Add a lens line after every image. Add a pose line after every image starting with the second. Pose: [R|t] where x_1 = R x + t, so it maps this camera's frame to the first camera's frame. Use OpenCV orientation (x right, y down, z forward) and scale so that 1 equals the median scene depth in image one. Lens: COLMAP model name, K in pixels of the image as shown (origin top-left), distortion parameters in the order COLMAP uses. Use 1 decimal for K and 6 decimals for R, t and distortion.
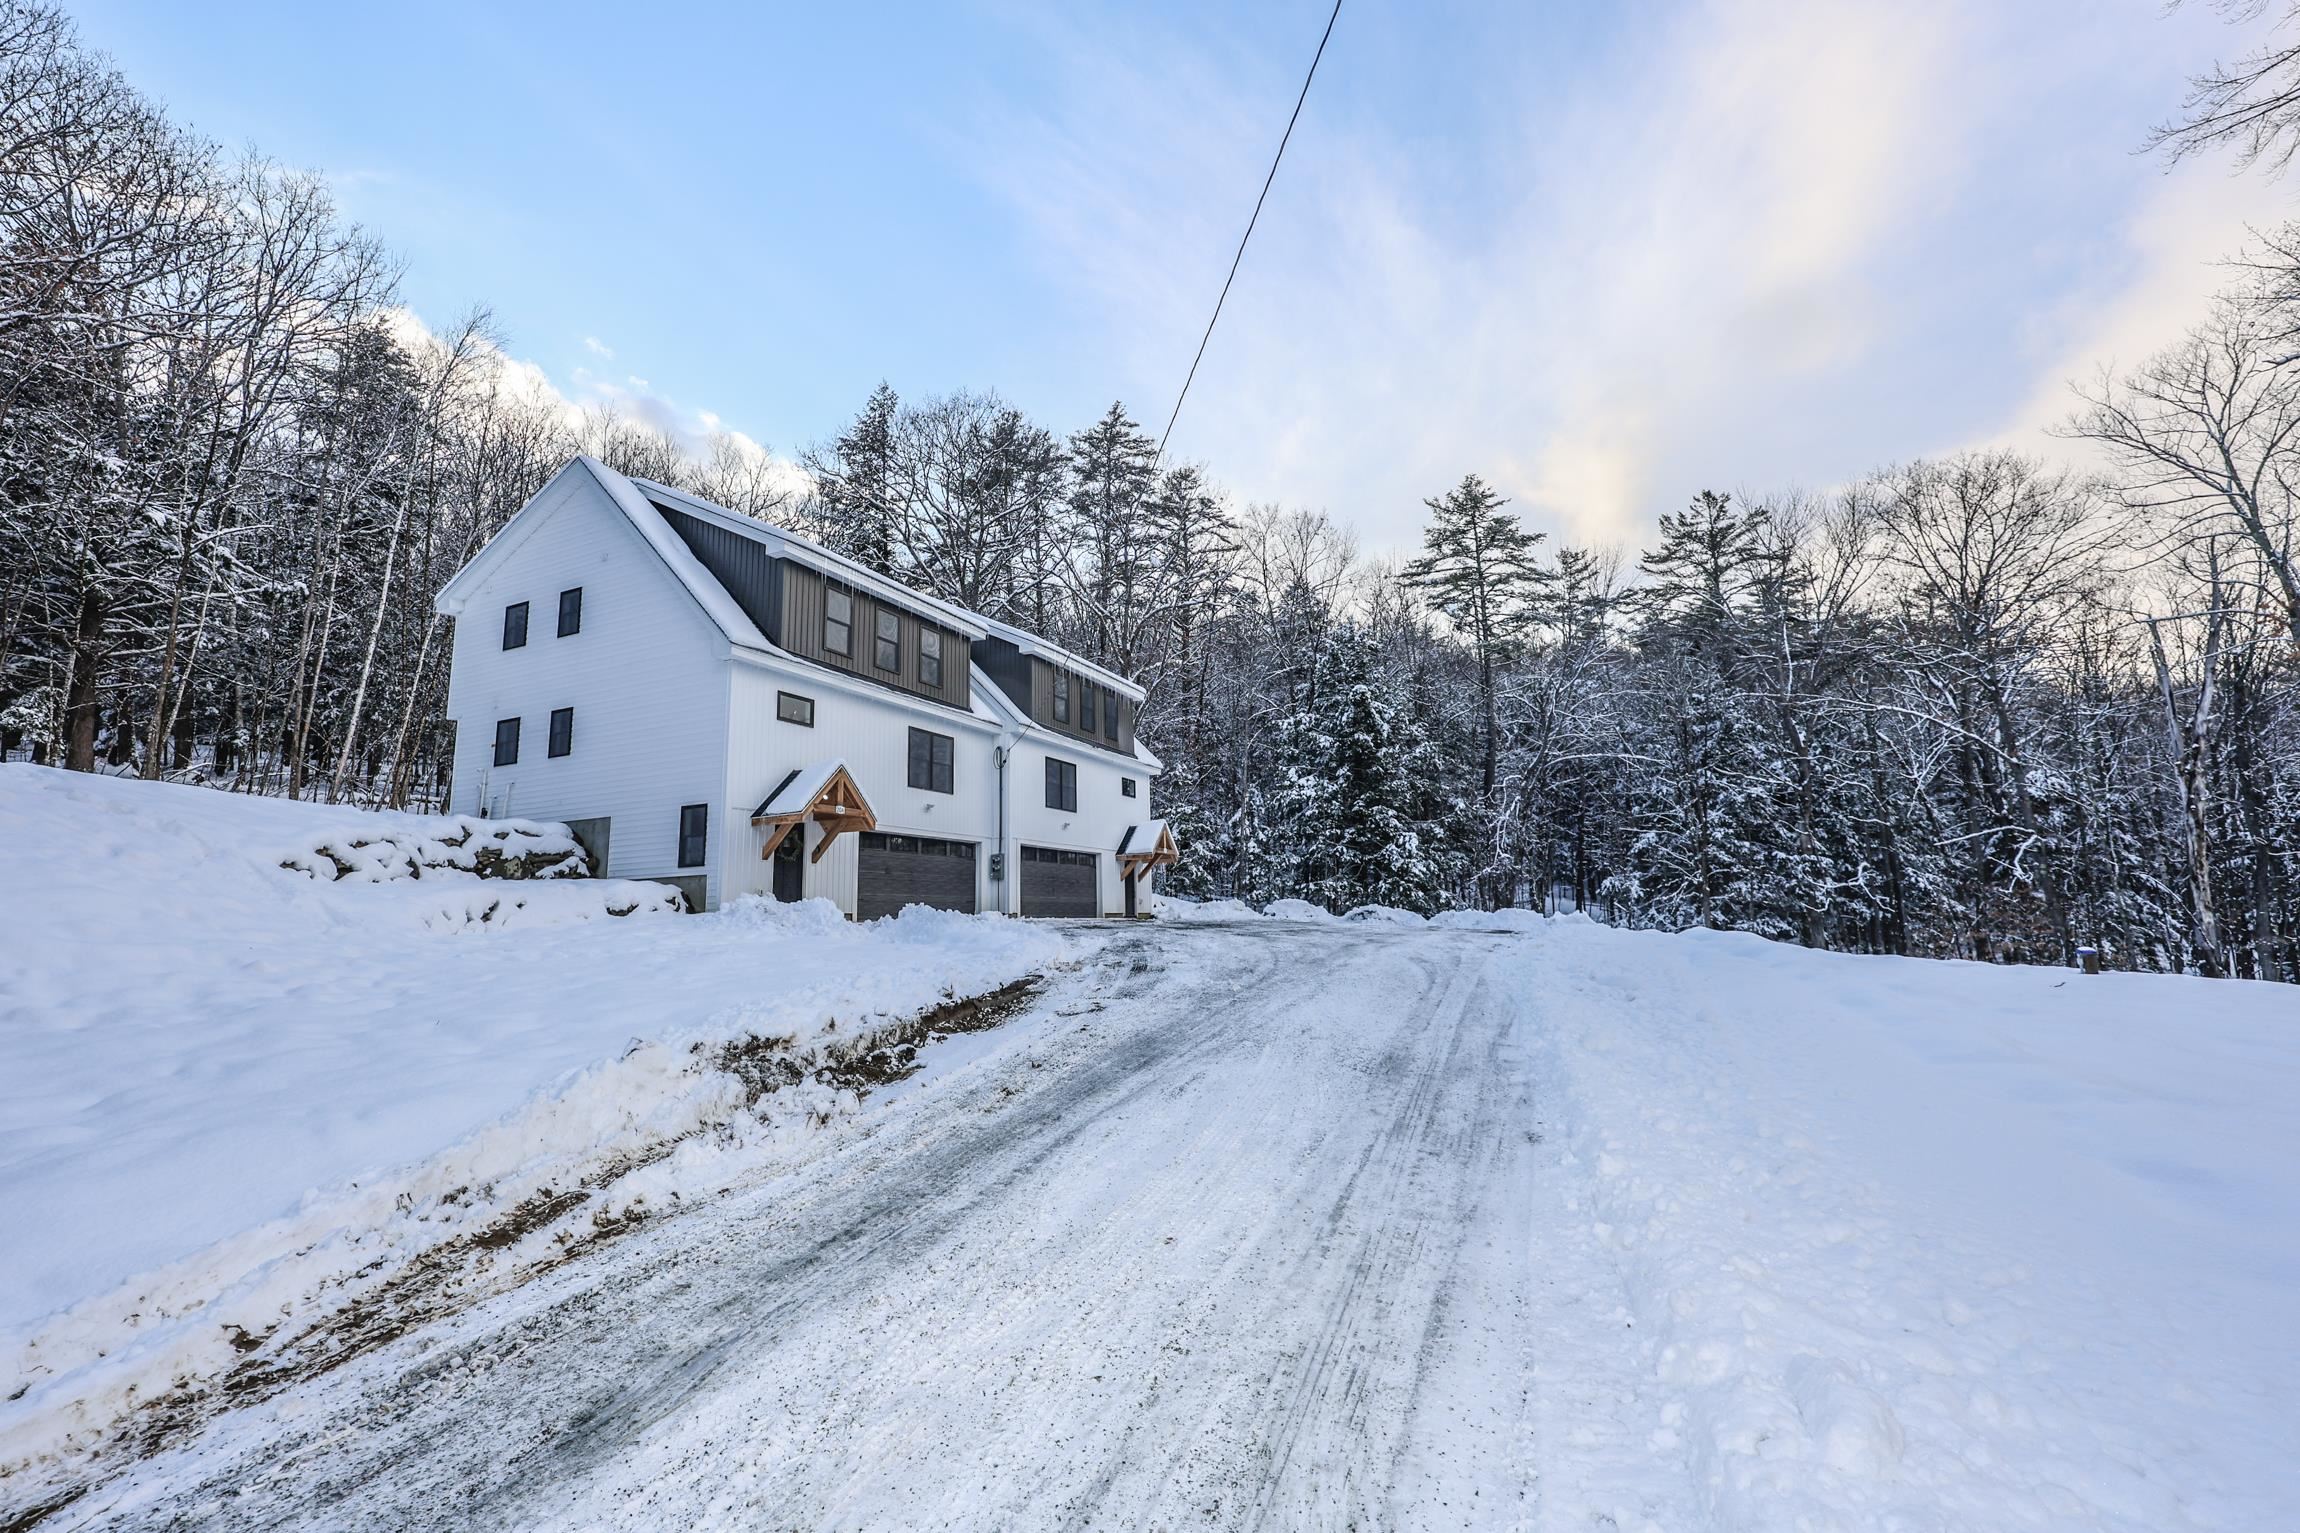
lens RADIAL K [[934.9, 0, 1132.9], [0, 934.9, 767.4], [0, 0, 1]] dist [0.010876, 0.001191]
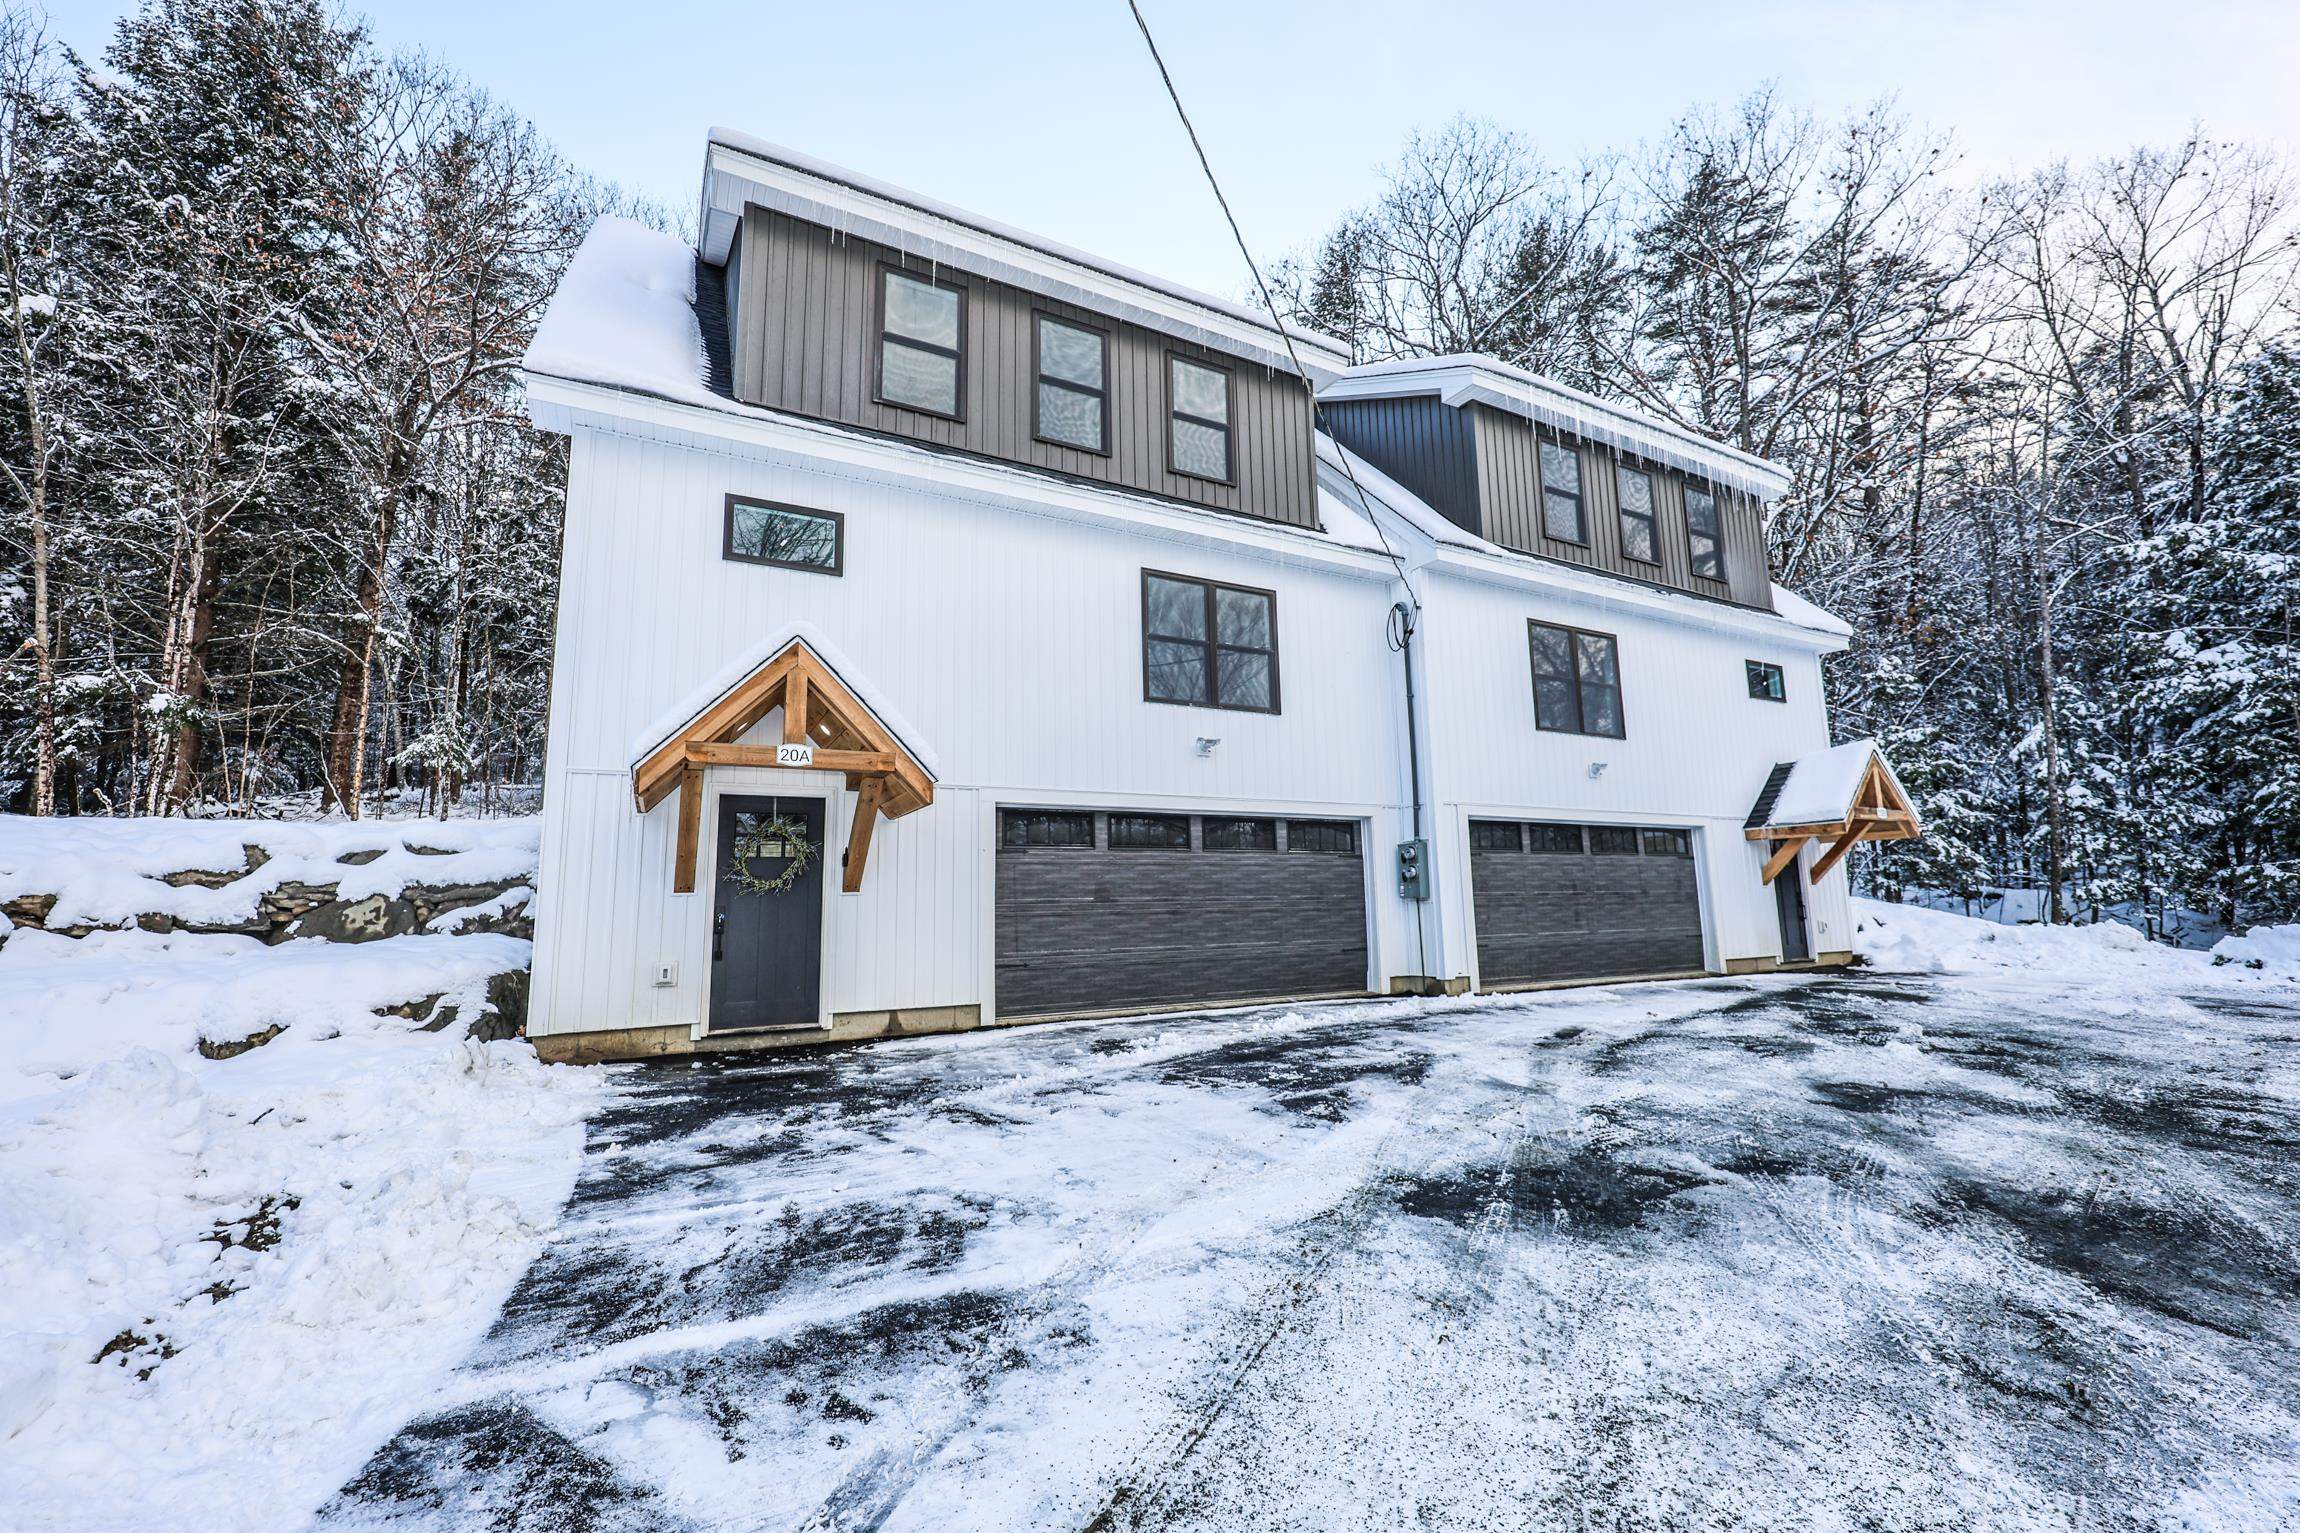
lens RADIAL K [[934.9, 0, 1162.1], [0, 934.9, 763.5], [0, 0, 1]] dist [0.010876, 0.001191]
pose [[0.822982, -0.087469, -0.561292, 0.008555], [0.097169, 0.995188, -0.012613, 0.045927], [0.559695, -0.044160, 0.827521, 0.526221]]
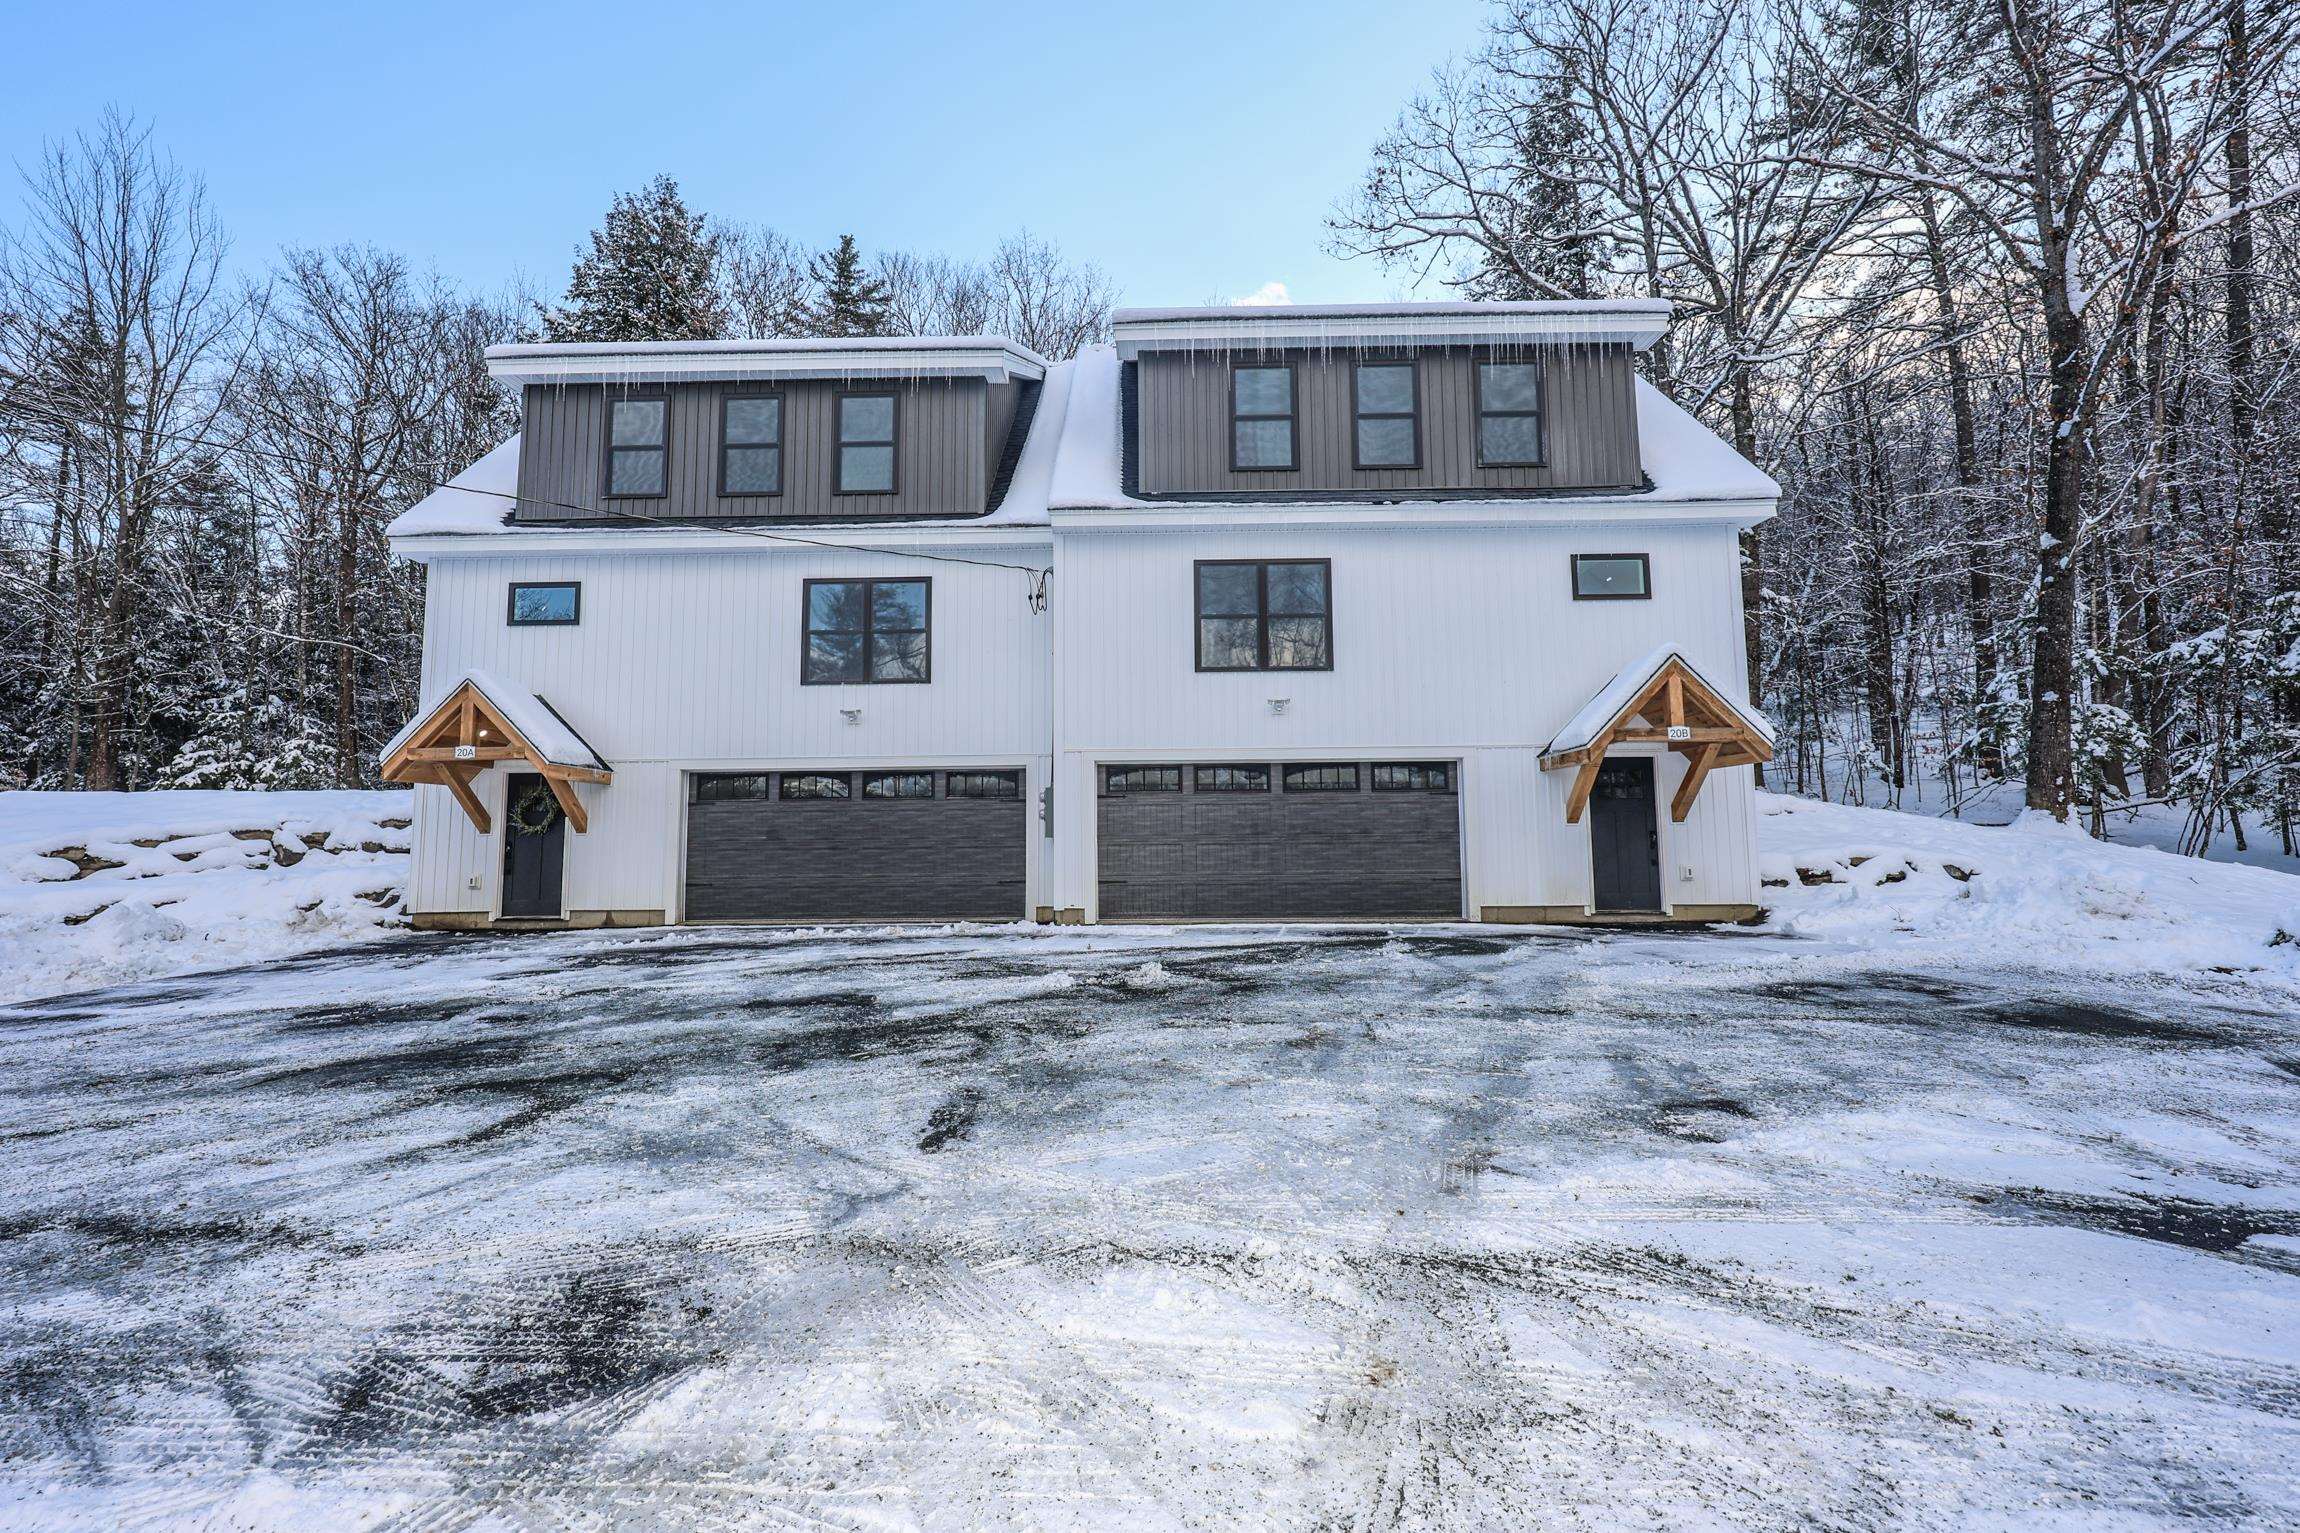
lens RADIAL K [[892.4, 0, 1151.7], [0, 892.4, 769.9], [0, 0, 1]] dist [0.008139, -0.000182]
pose [[0.436262, -0.067638, -0.897274, 0.274479], [0.147513, 0.989056, -0.002835, 0.085306], [0.887646, -0.131123, 0.441465, 0.775238]]
